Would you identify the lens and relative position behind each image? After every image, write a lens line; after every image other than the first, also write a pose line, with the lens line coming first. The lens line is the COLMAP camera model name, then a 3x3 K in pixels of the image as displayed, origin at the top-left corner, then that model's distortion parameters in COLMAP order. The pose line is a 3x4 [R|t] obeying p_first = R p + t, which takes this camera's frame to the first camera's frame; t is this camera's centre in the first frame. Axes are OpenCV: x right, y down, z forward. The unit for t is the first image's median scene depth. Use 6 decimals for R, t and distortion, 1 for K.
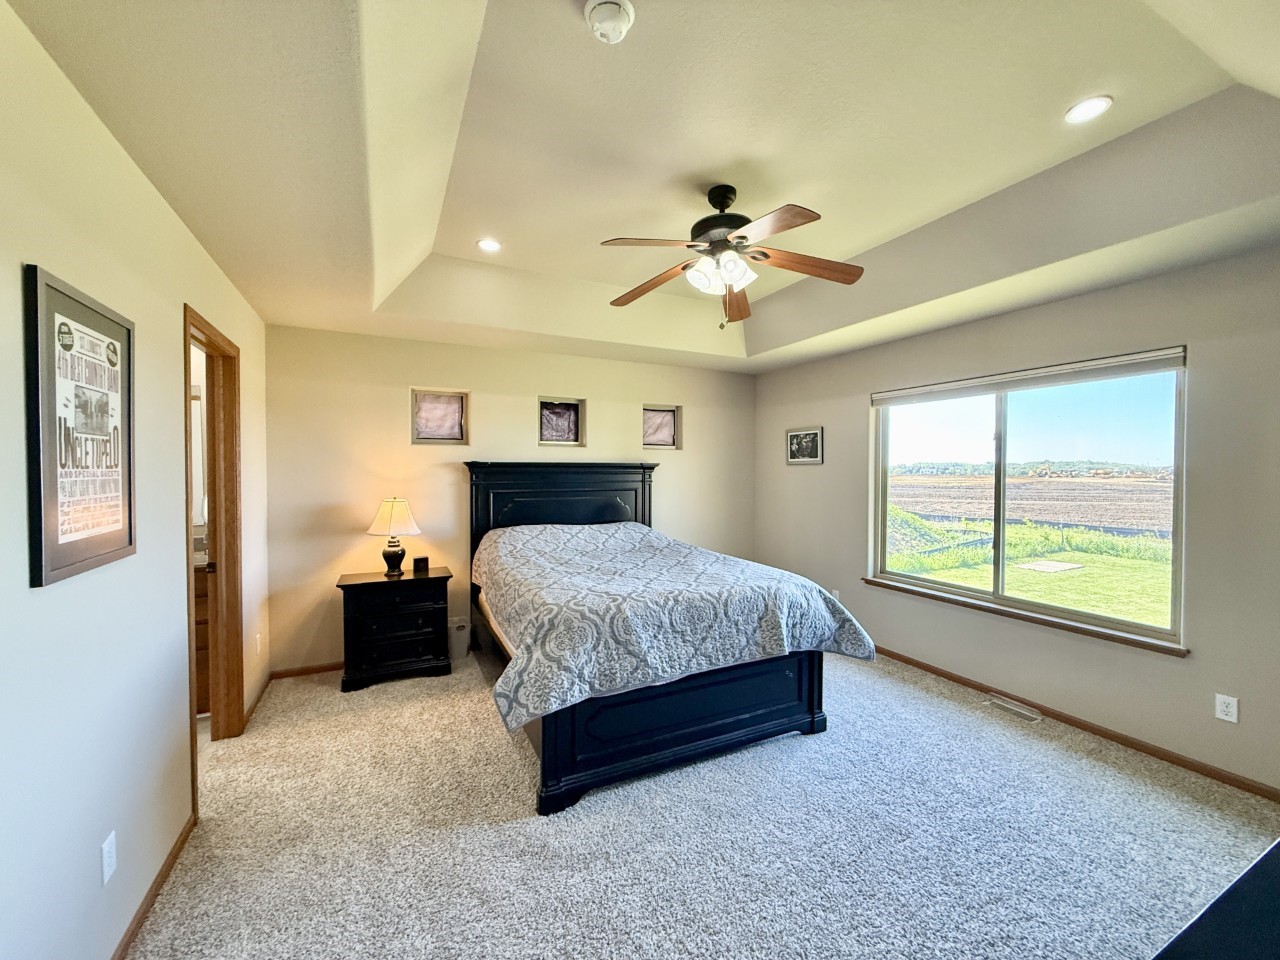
lens RADIAL K [[510.2, 0, 633.4], [0, 510.2, 477.9], [0, 0, 1]] dist [0.000276, -0.000283]
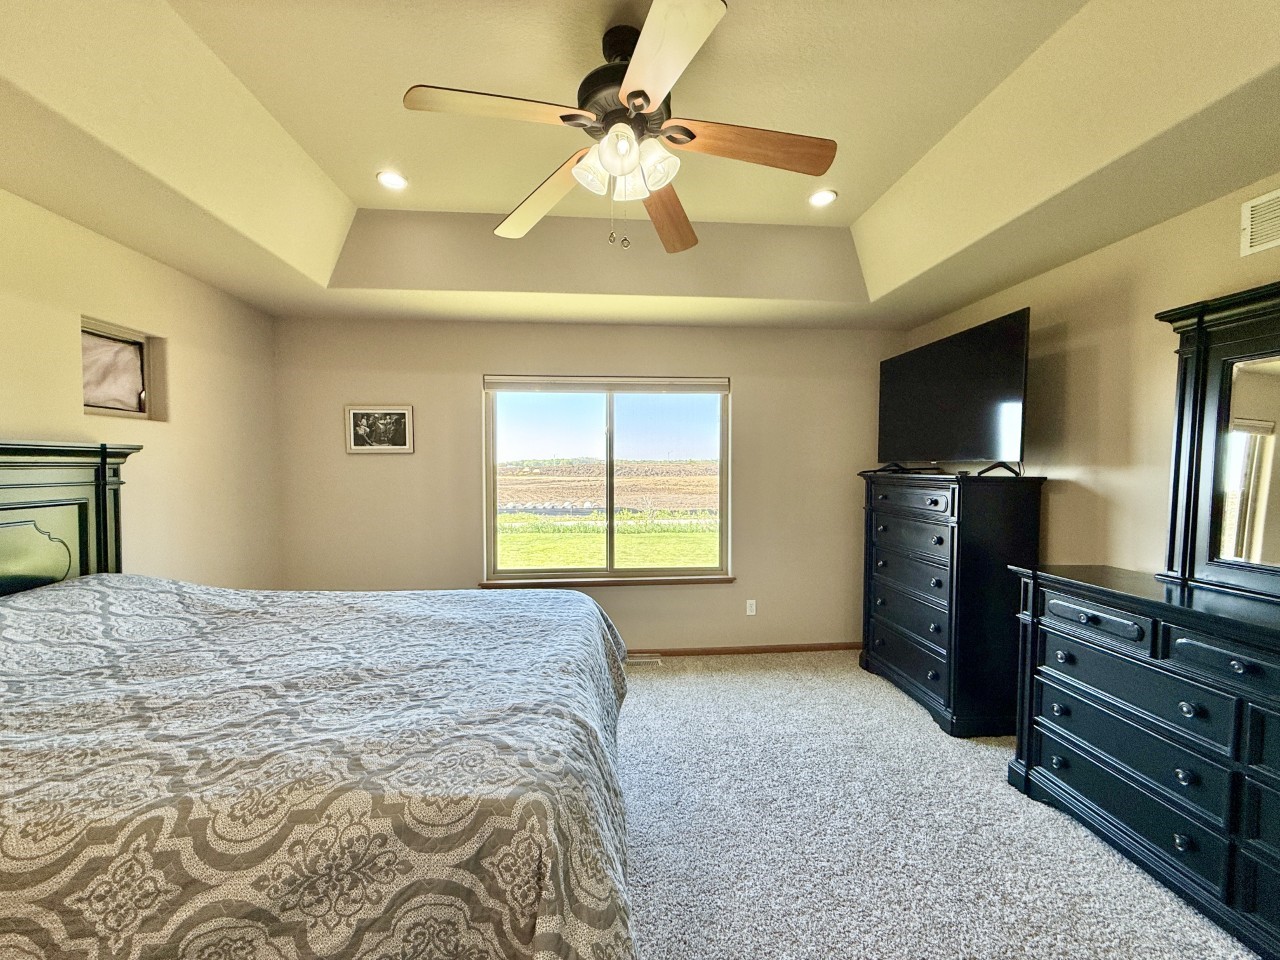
lens RADIAL K [[510.2, 0, 637.7], [0, 510.2, 478.6], [0, 0, 1]] dist [0.000276, -0.000283]
pose [[0.365726, -0.026923, 0.930333, -0.235127], [0.017908, 0.999600, 0.021887, 0.000805], [-0.930550, 0.008656, 0.366062, 0.377245]]
